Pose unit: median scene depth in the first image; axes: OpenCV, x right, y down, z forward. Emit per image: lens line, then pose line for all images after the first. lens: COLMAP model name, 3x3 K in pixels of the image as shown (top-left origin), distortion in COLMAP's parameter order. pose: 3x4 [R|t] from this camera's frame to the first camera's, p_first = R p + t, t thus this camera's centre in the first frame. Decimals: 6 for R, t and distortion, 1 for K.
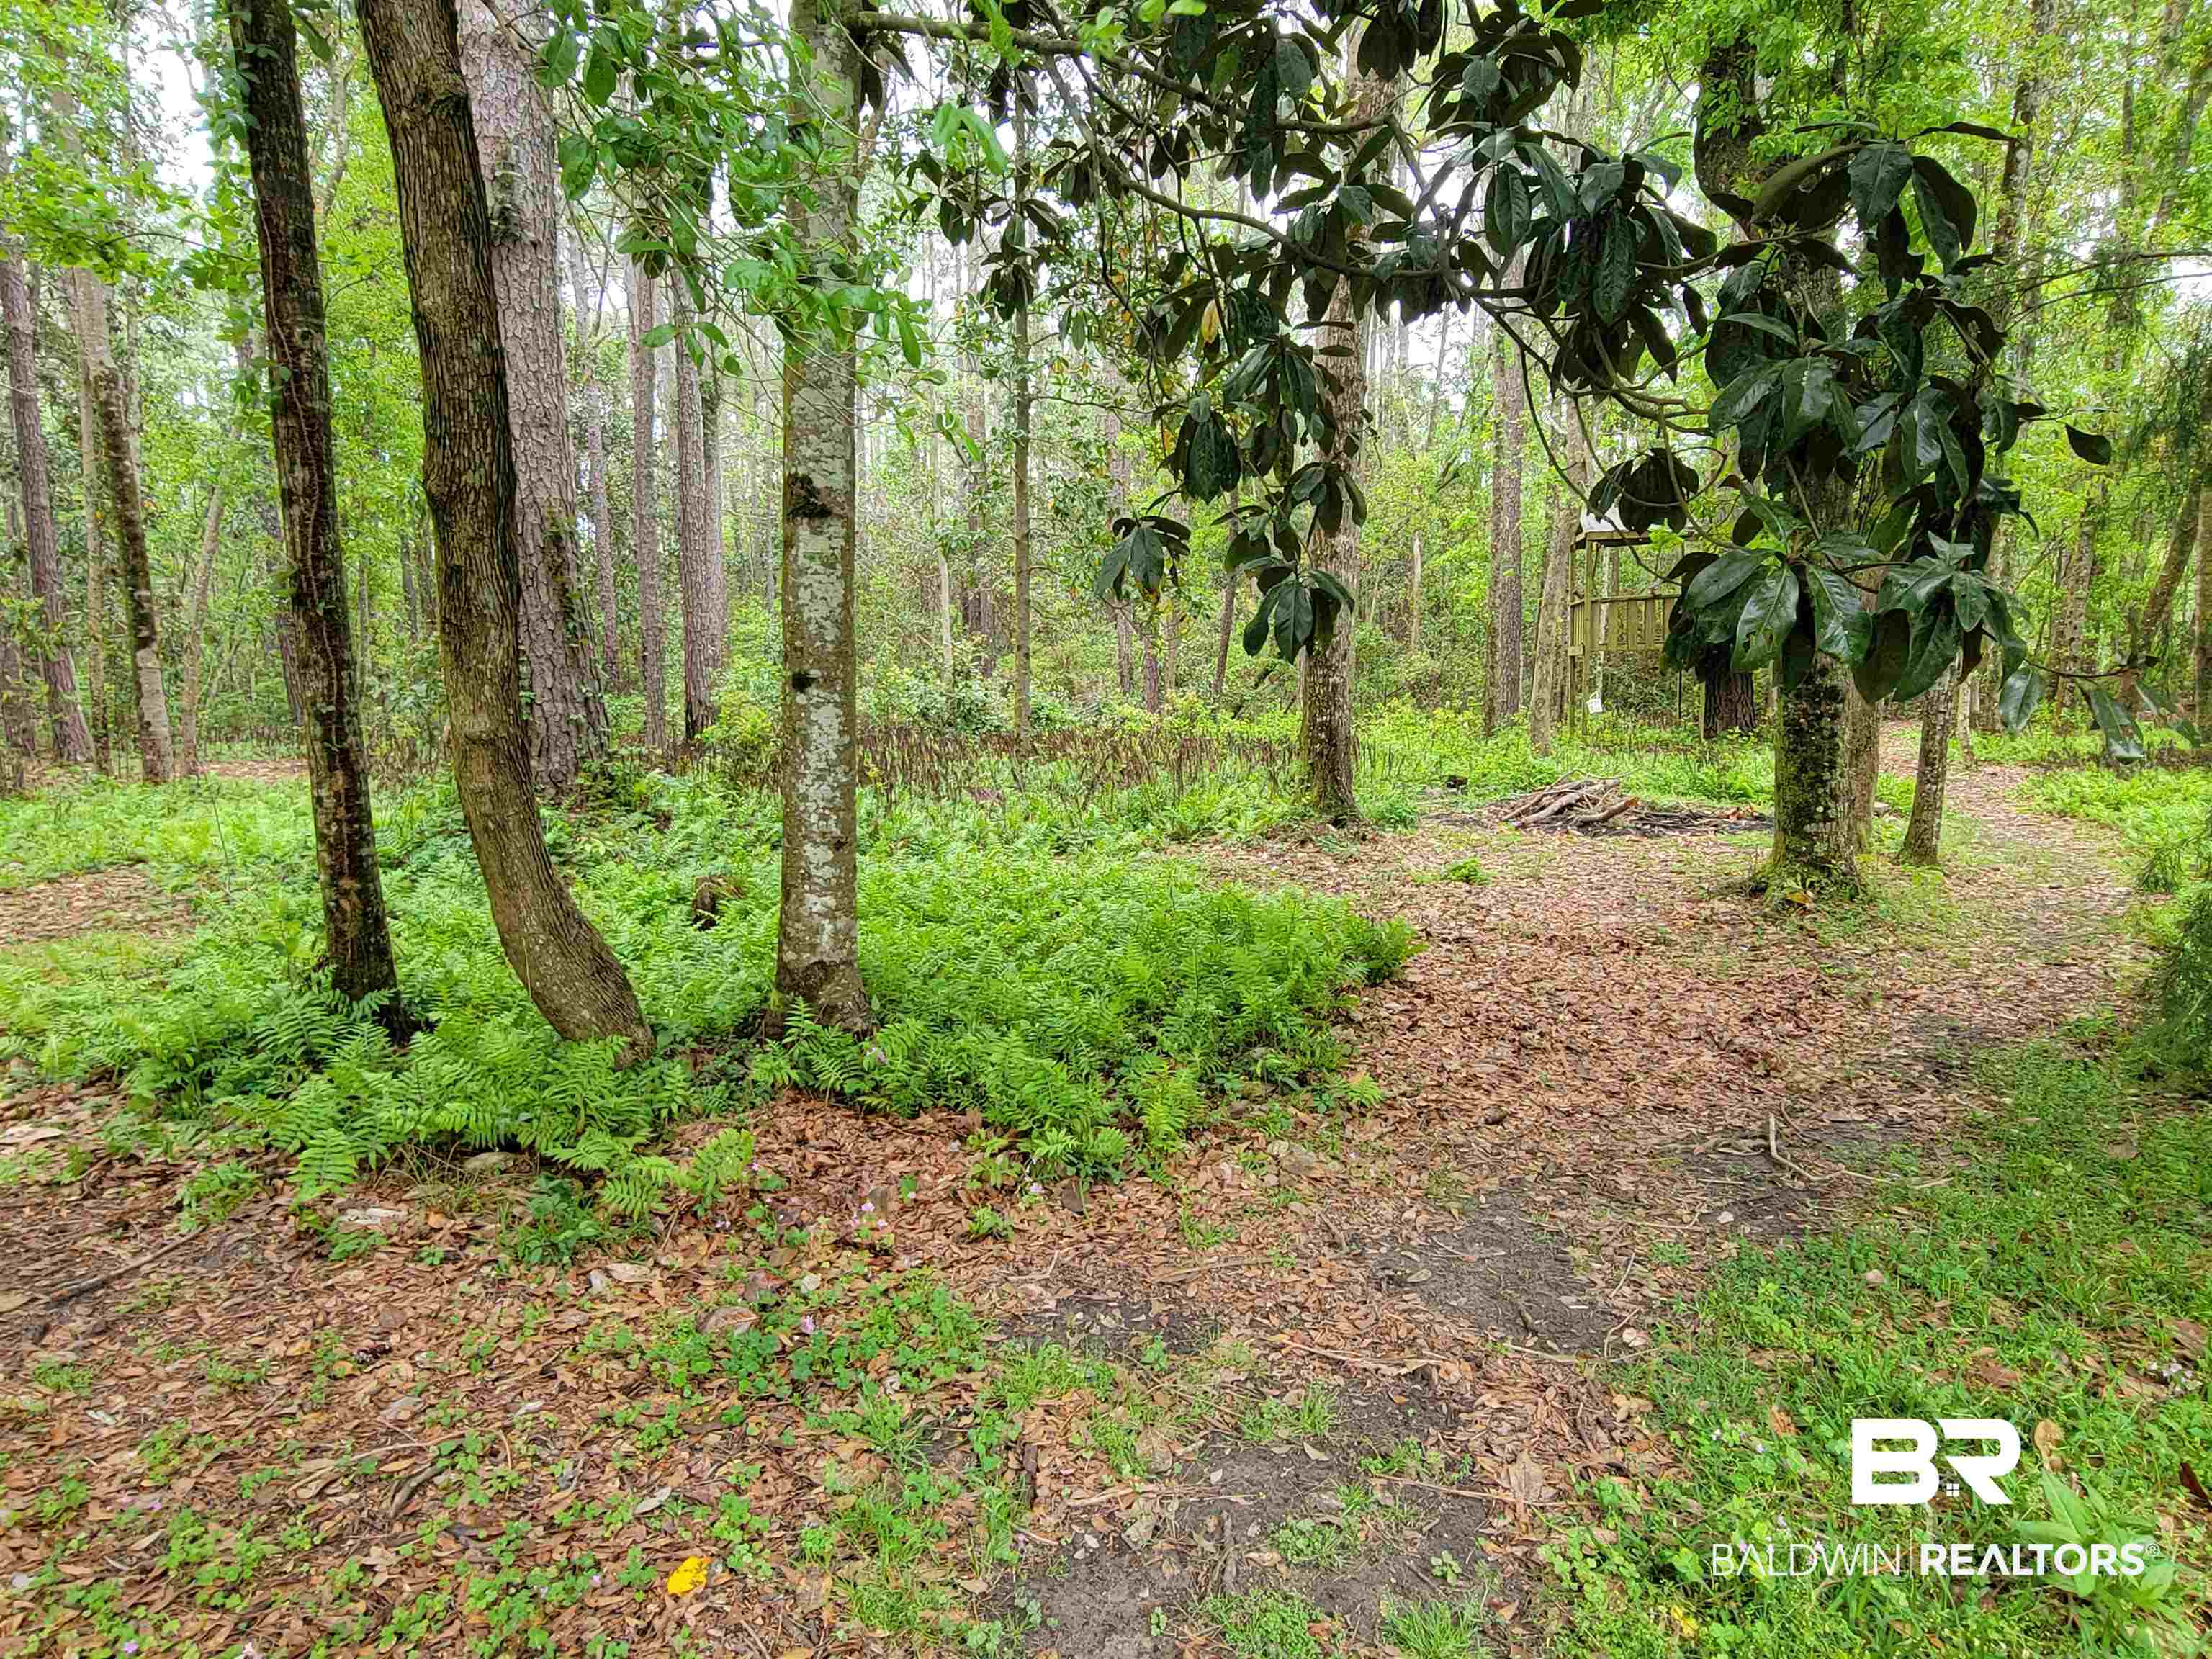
lens RADIAL K [[1103.0, 0, 1105.9], [0, 1103.0, 760.2], [0, 0, 1]] dist [-0.003638, 0.000938]
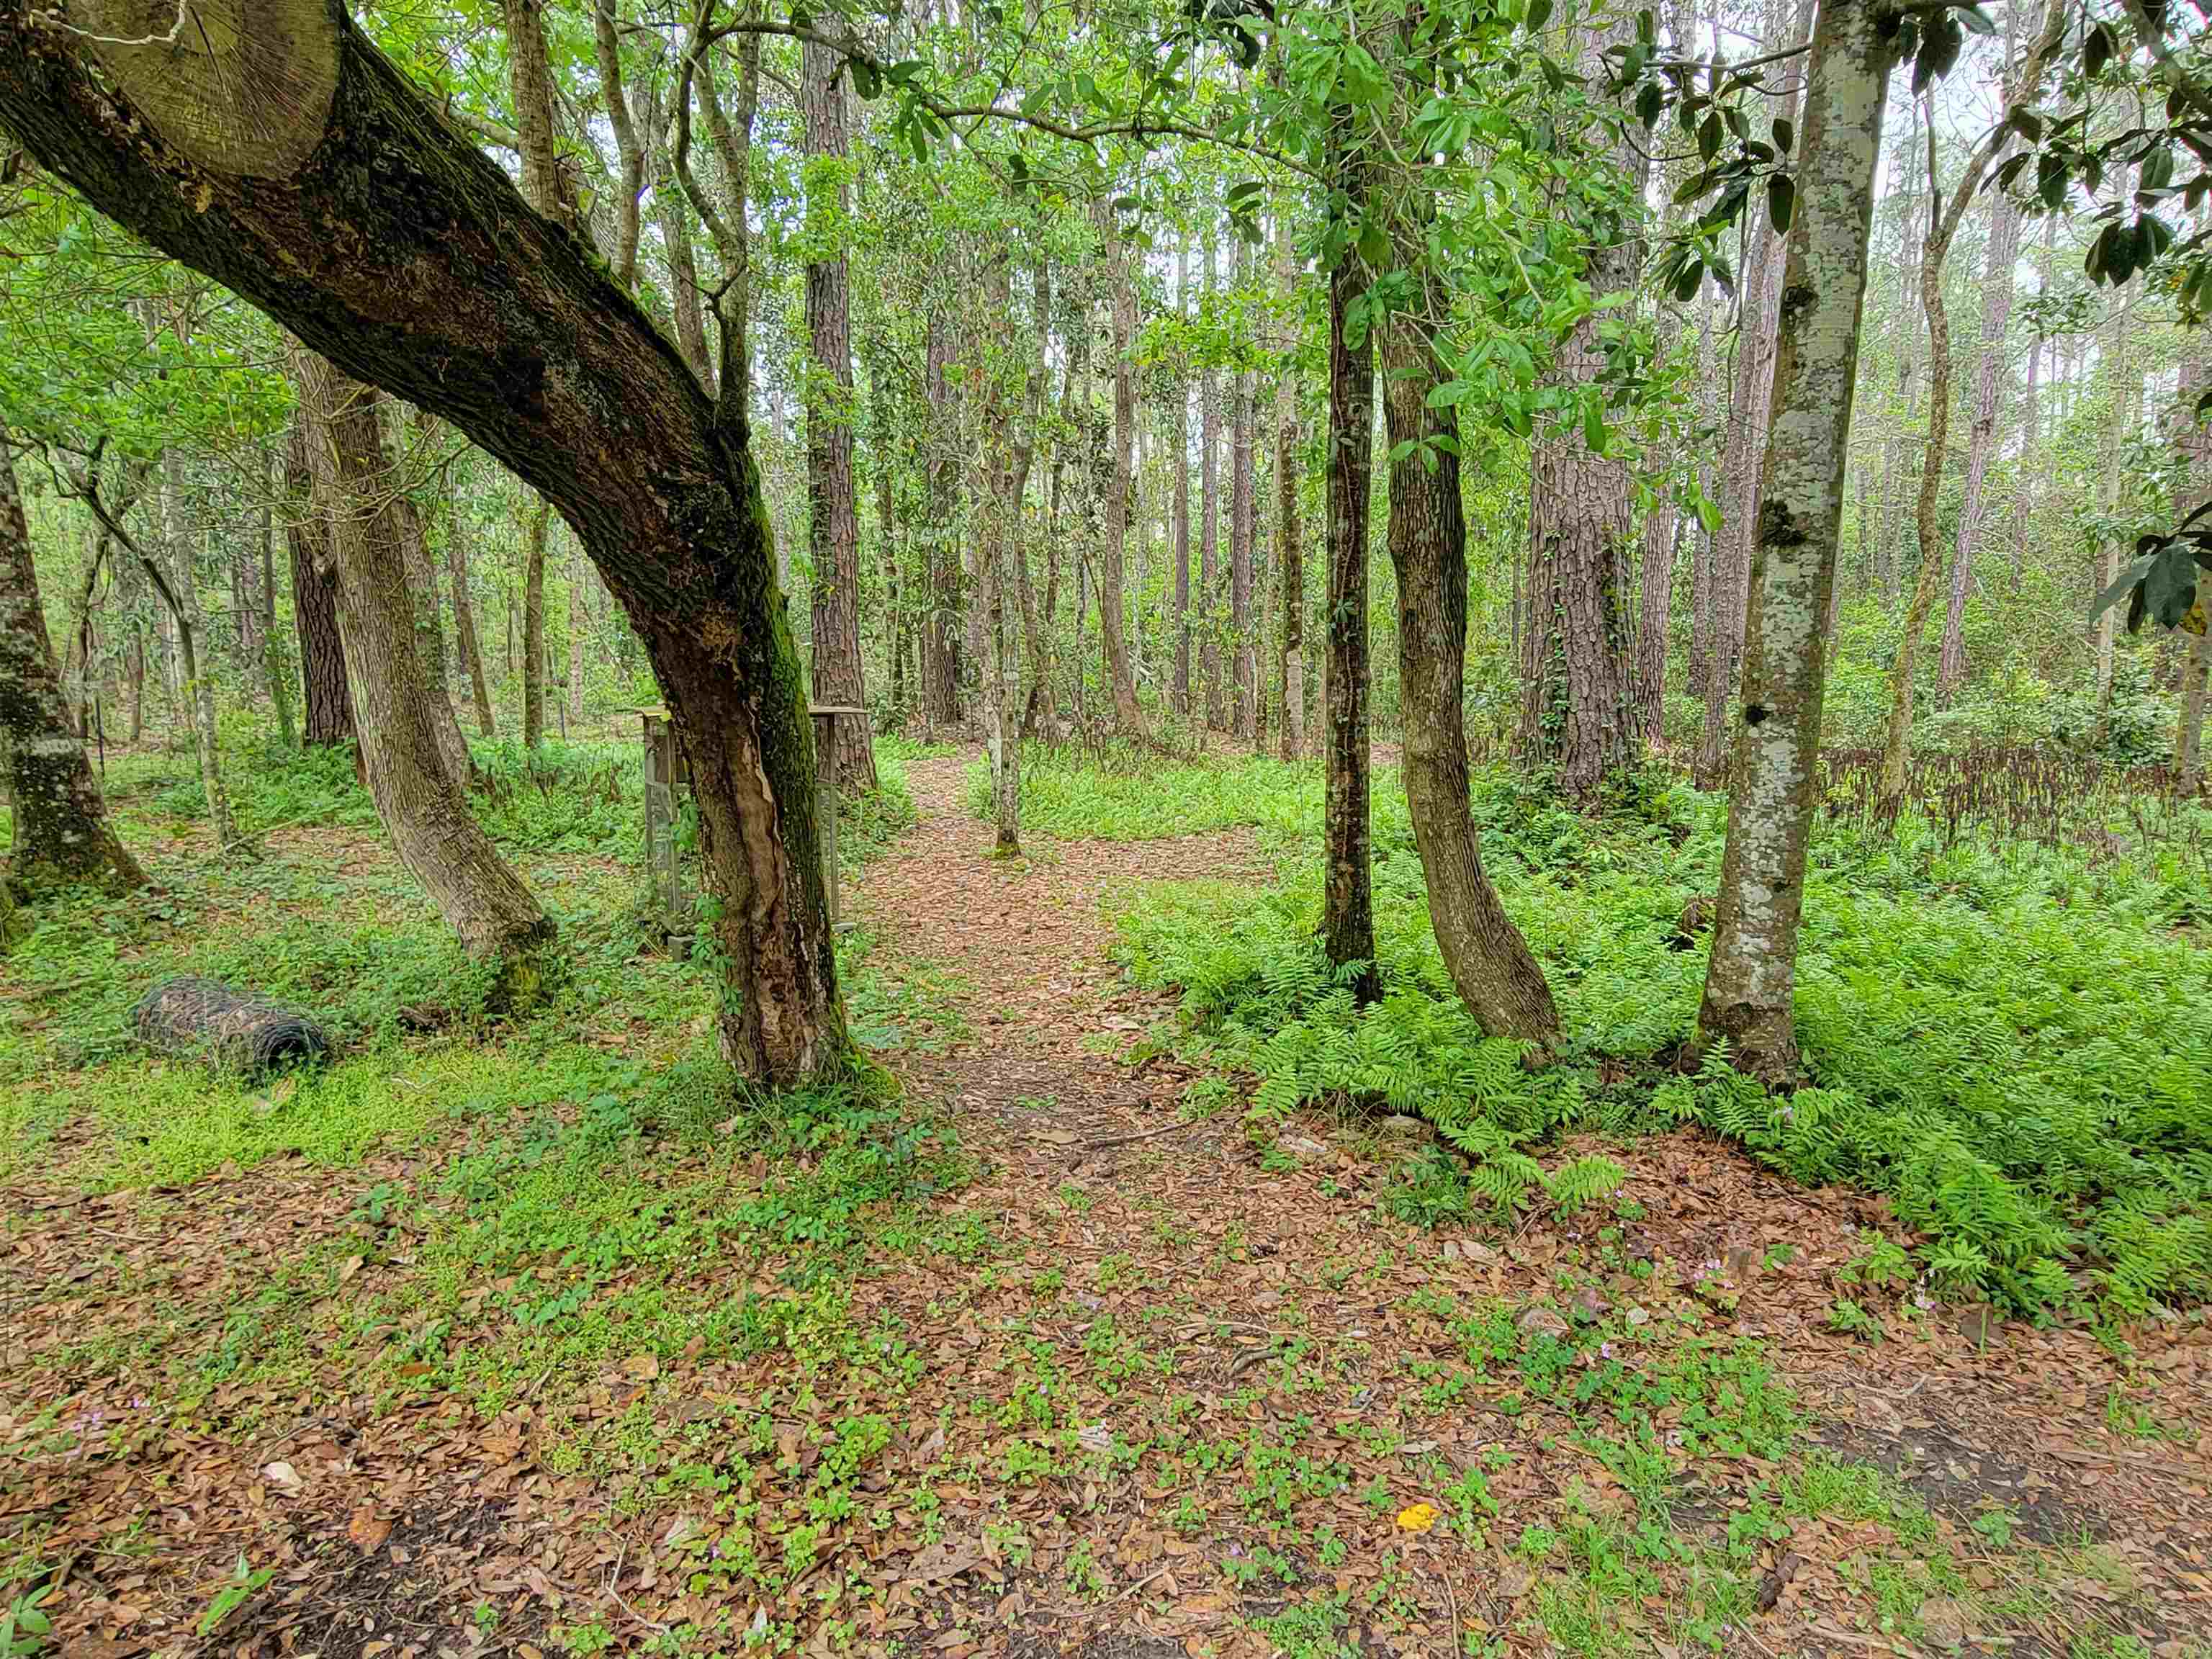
lens RADIAL K [[892.3, 0, 1106.0], [0, 892.3, 829.5], [0, 0, 1]] dist [-0.001026, 0.000021]
pose [[0.847767, 0.081392, -0.524086, -0.338989], [-0.085992, 0.996174, 0.015607, 0.066346], [0.523351, 0.031836, 0.851522, 0.033684]]
